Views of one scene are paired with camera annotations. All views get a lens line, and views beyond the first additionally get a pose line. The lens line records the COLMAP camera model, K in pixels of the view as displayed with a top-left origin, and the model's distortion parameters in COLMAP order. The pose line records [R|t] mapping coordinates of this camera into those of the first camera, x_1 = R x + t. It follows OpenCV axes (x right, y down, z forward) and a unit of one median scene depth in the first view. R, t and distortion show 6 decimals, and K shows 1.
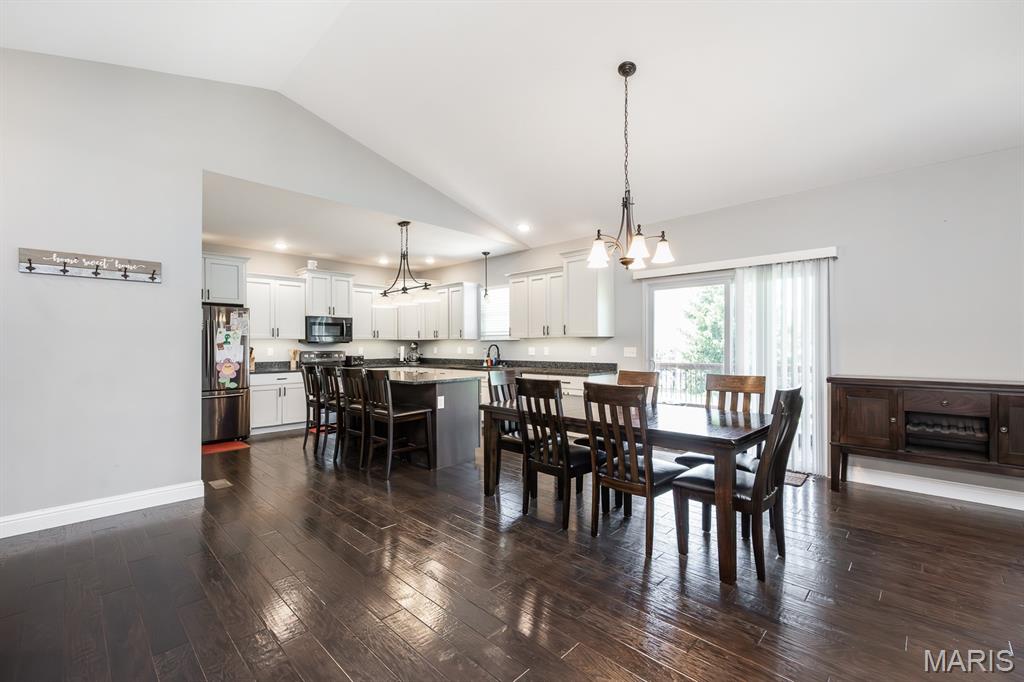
lens RADIAL K [[431.1, 0, 506.8], [0, 431.1, 344.4], [0, 0, 1]] dist [-0.000561, -0.000098]
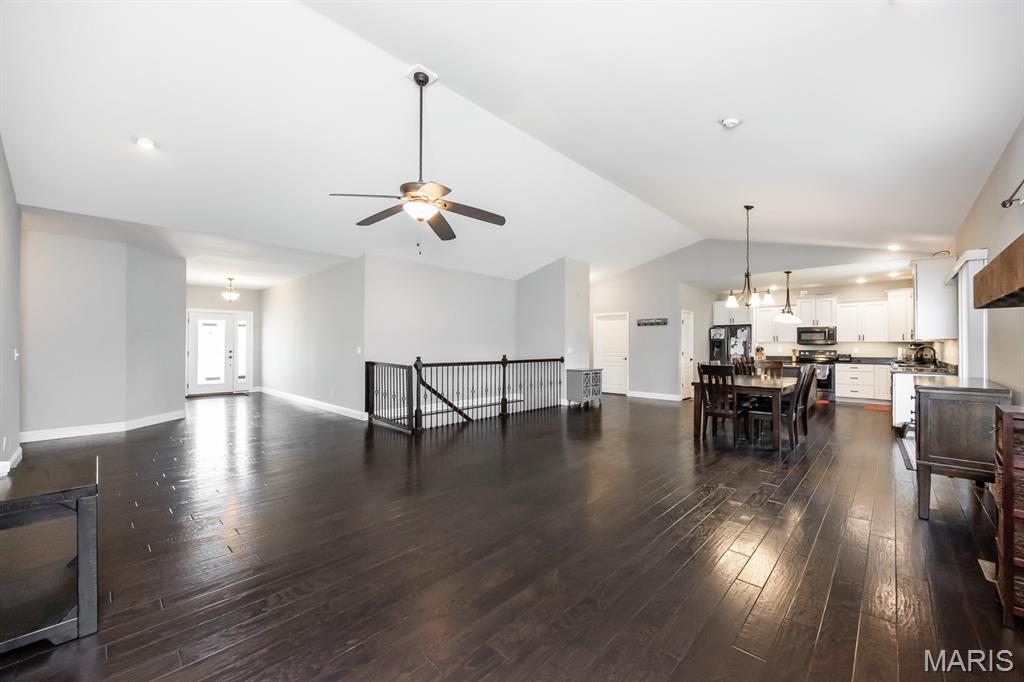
lens RADIAL K [[400.1, 0, 512.0], [0, 400.1, 341.0], [0, 0, 1]] dist [0.000252, -0.000001]
pose [[0.012320, -0.008047, -0.999892, 0.997647], [-0.000304, 0.999968, -0.008051, -0.005184], [0.999924, 0.000403, 0.012317, -0.051274]]
